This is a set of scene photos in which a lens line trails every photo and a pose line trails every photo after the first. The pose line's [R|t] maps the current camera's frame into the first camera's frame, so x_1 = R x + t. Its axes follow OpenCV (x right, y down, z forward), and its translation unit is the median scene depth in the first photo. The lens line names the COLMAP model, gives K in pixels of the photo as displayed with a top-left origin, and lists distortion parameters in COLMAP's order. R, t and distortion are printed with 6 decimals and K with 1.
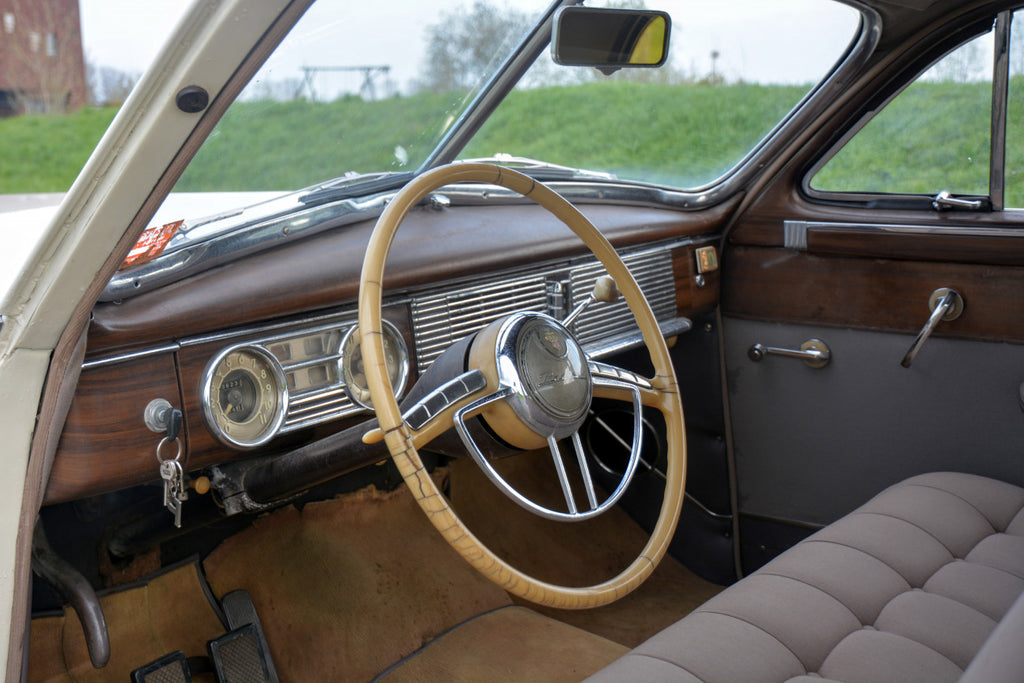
lens RADIAL K [[1372.9, 0, 512.0], [0, 1372.9, 341.5], [0, 0, 1]] dist [0.061821, 0.343336]
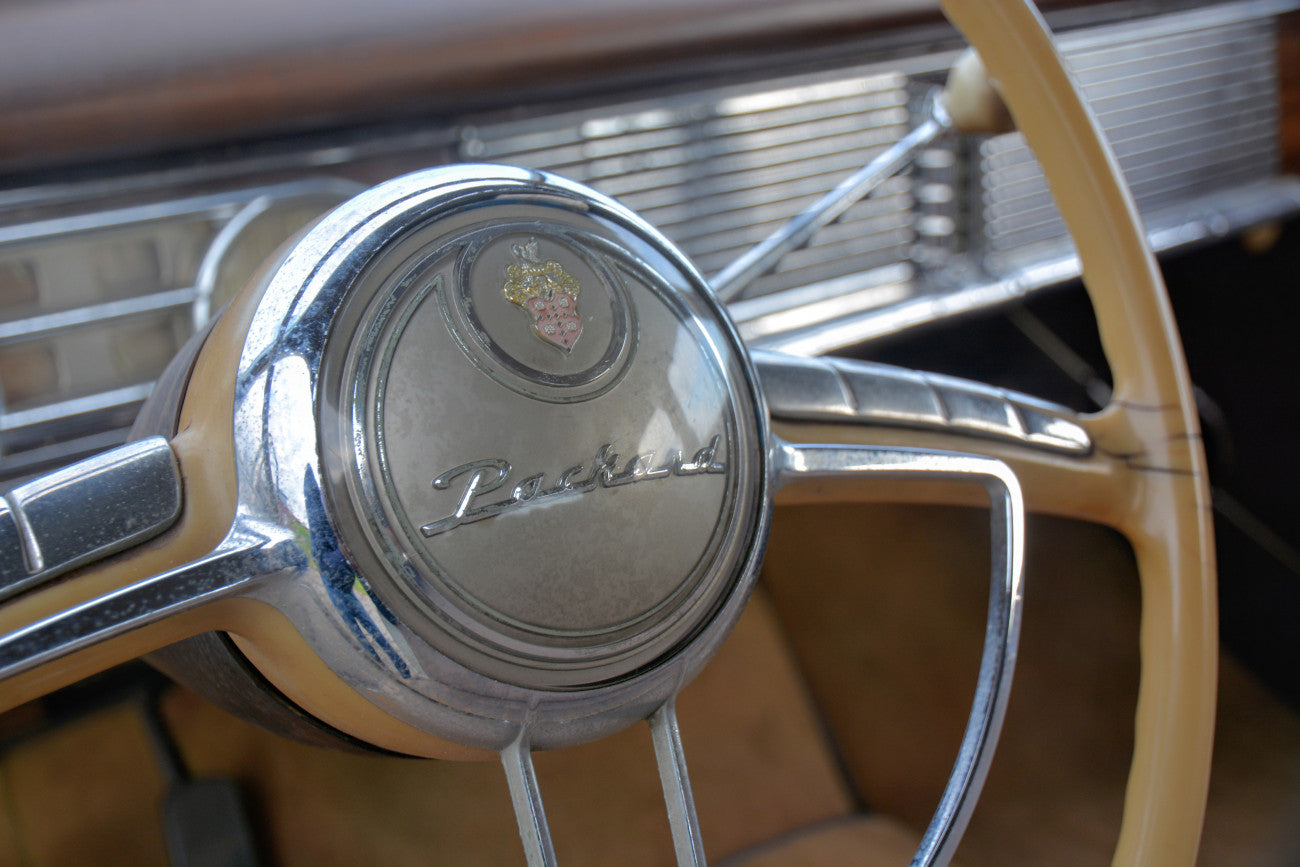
lens RADIAL K [[1743.0, 0, 650.0], [0, 1743.0, 433.5], [0, 0, 1]] dist [0.061821, 0.343336]
pose [[0.970370, 0.046140, -0.237178, 0.099262], [-0.015371, 0.991398, 0.129977, -0.014194], [0.241135, -0.122480, 0.962732, 0.641146]]
